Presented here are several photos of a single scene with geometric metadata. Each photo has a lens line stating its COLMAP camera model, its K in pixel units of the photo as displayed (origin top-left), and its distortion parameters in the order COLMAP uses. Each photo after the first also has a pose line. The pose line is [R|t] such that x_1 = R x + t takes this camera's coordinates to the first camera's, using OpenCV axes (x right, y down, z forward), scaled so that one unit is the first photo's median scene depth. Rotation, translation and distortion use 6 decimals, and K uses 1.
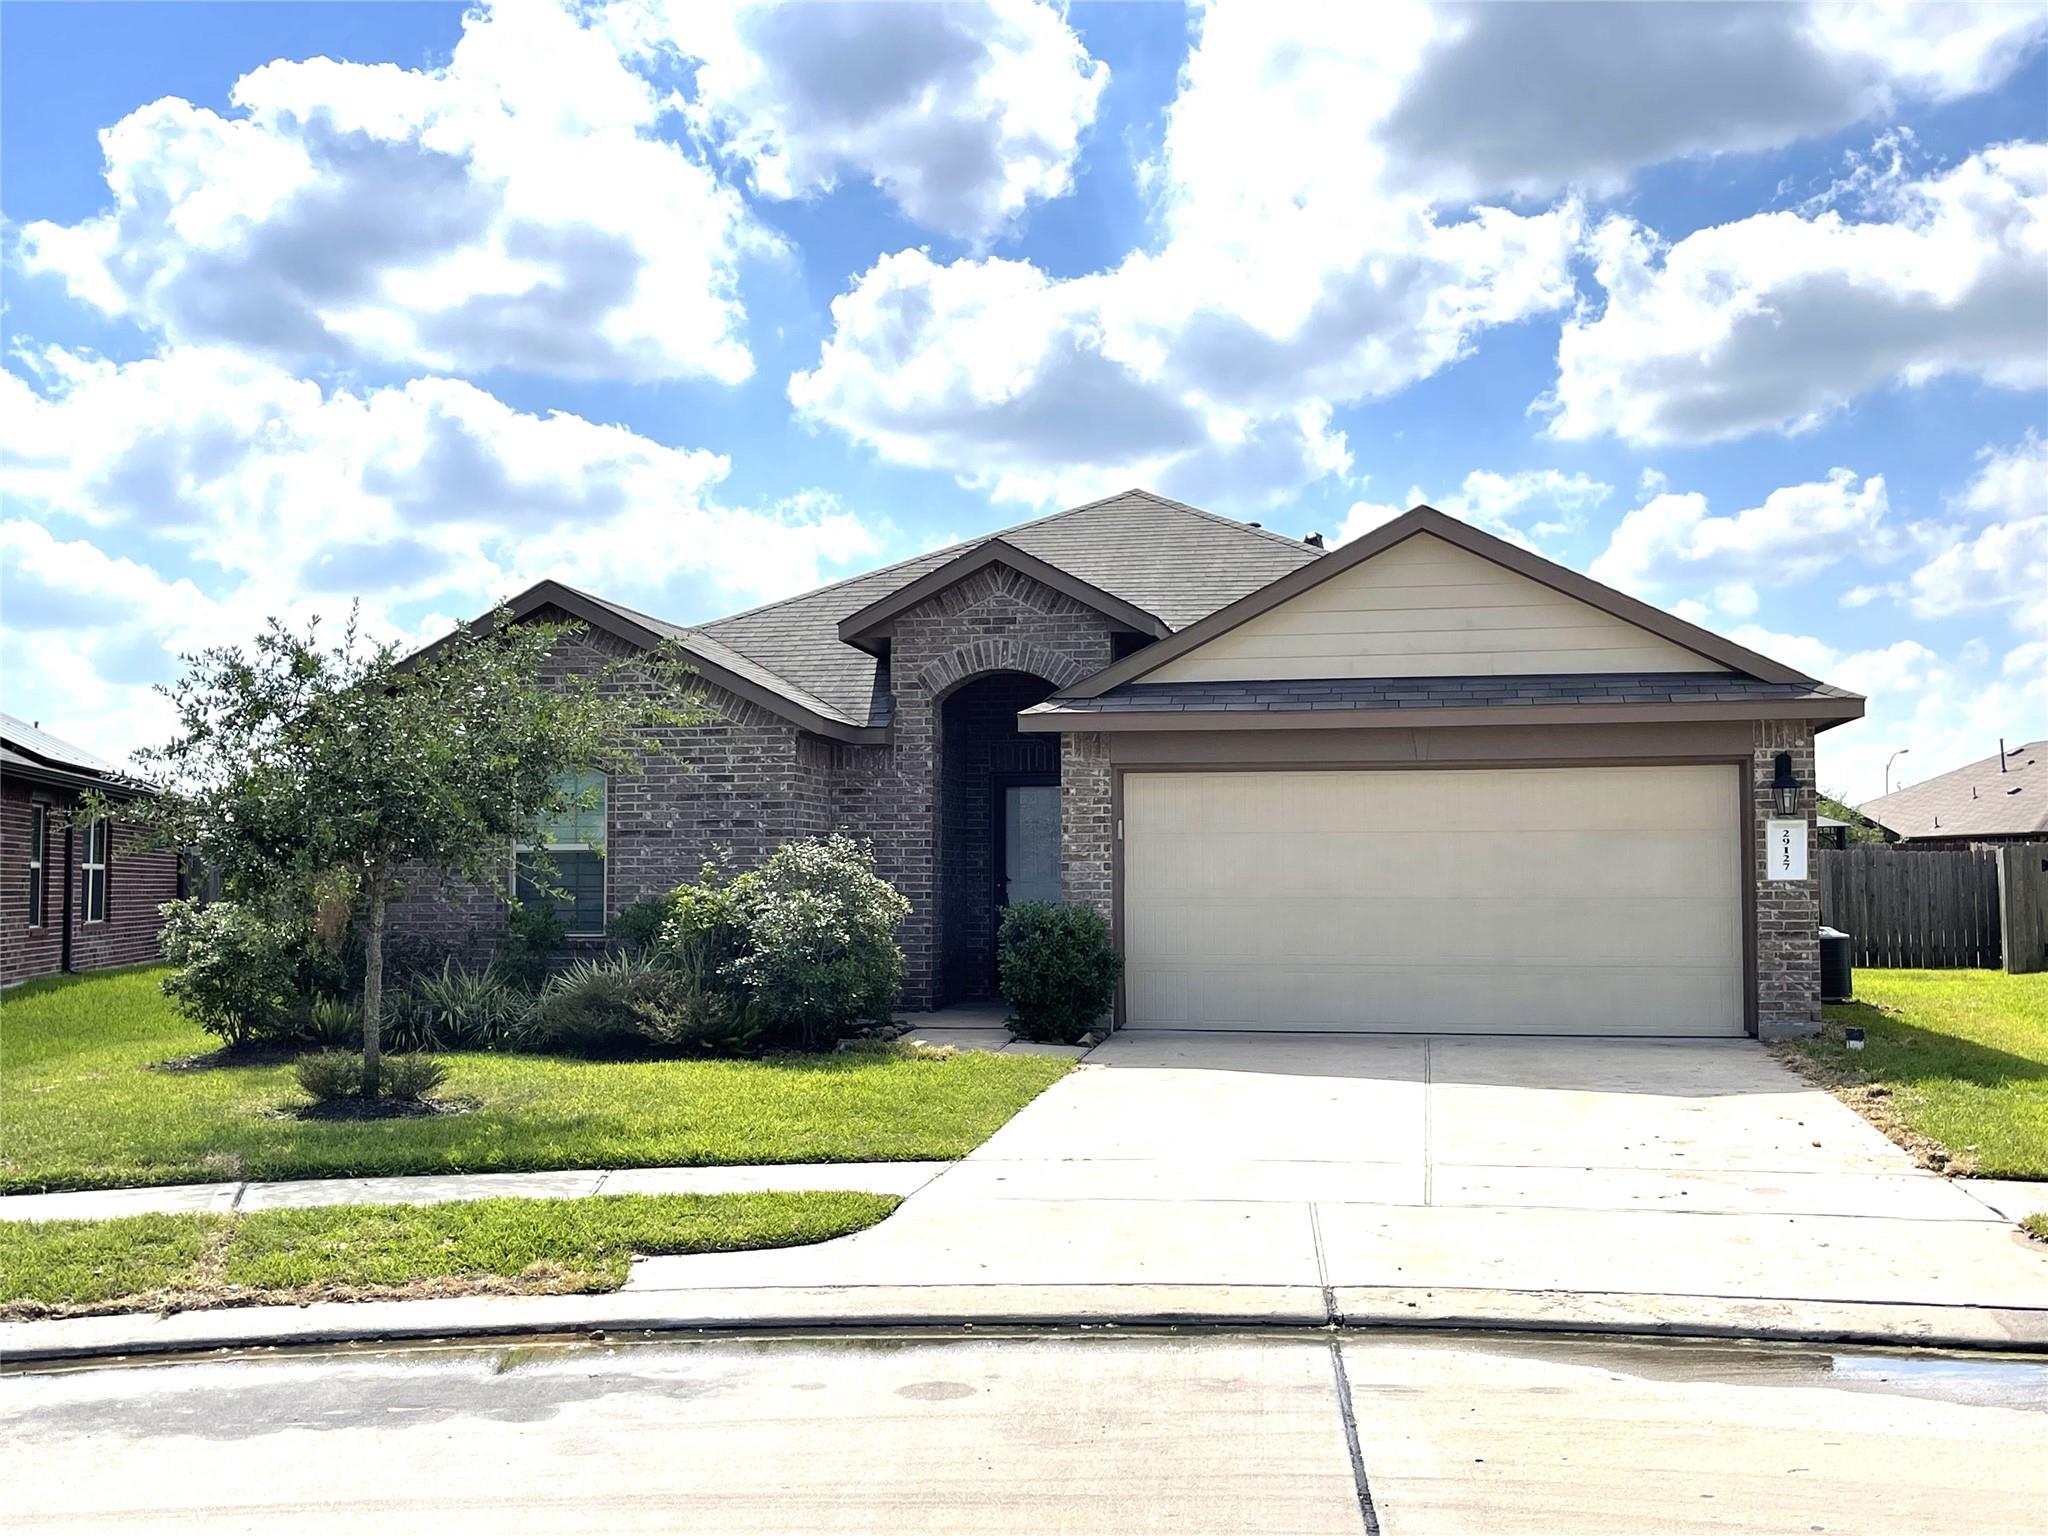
lens RADIAL K [[2132.8, 0, 1024.0], [0, 2132.8, 768.0], [0, 0, 1]] dist [0.059391, -0.006855]
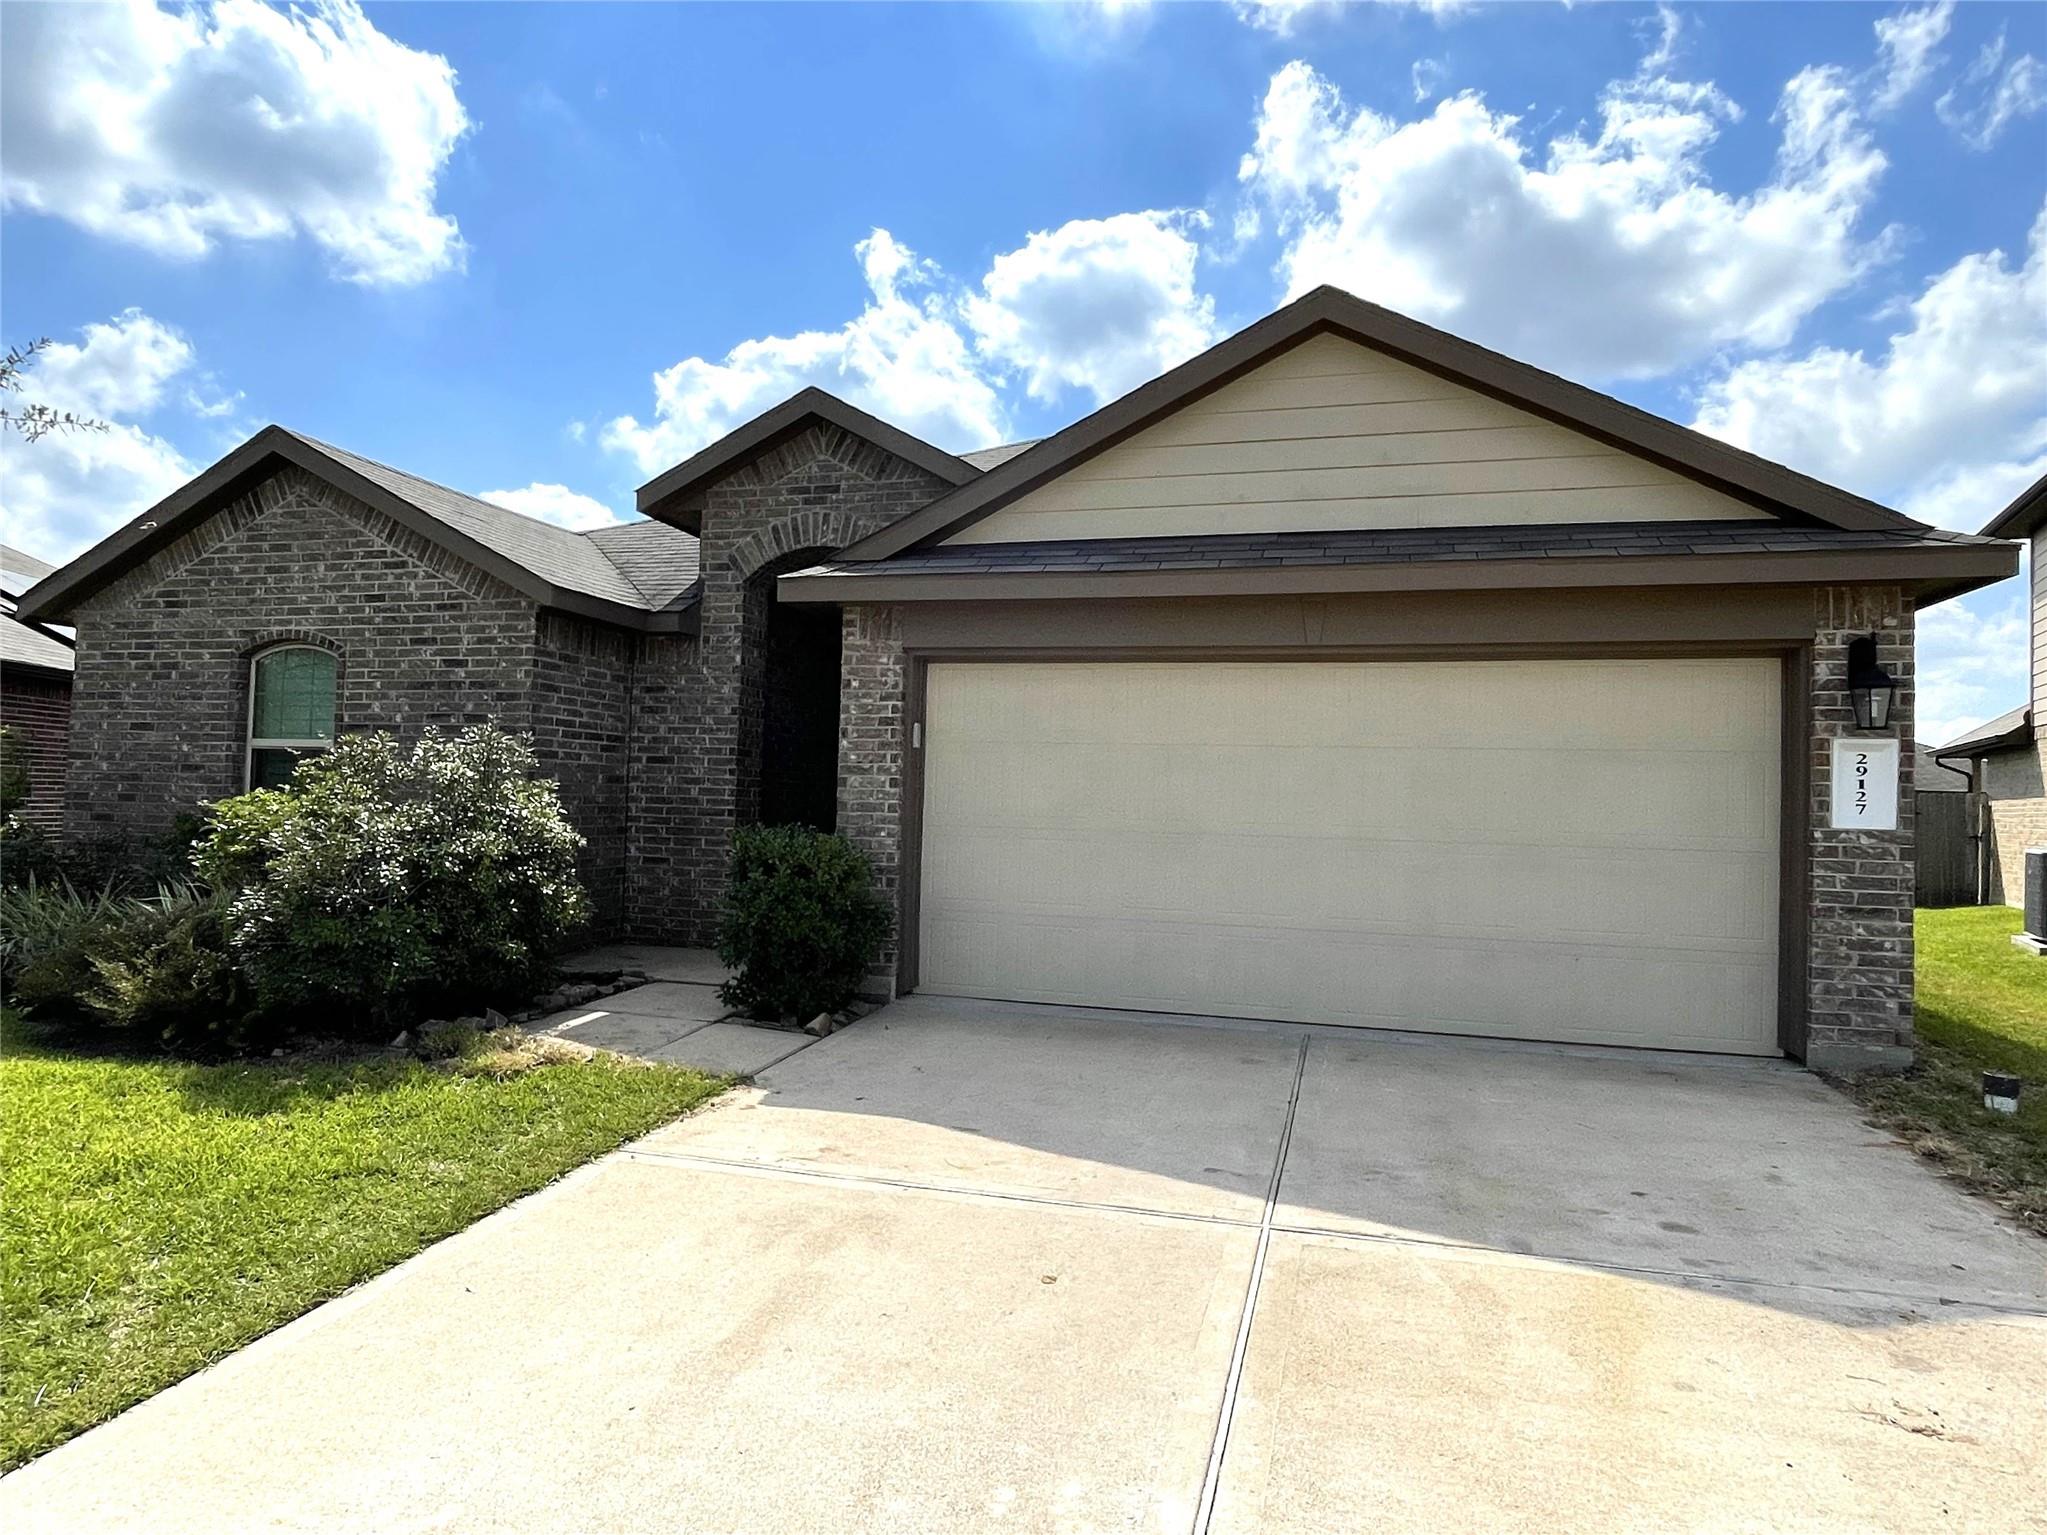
lens RADIAL K [[1219.4, 0, 1023.5], [0, 1219.4, 767.5], [0, 0, 1]] dist [0.002668, -0.000865]
pose [[0.994117, 0.027334, -0.104801, 0.128071], [-0.024824, 0.999375, 0.025176, 0.027998], [0.105424, -0.022426, 0.994174, 0.558145]]
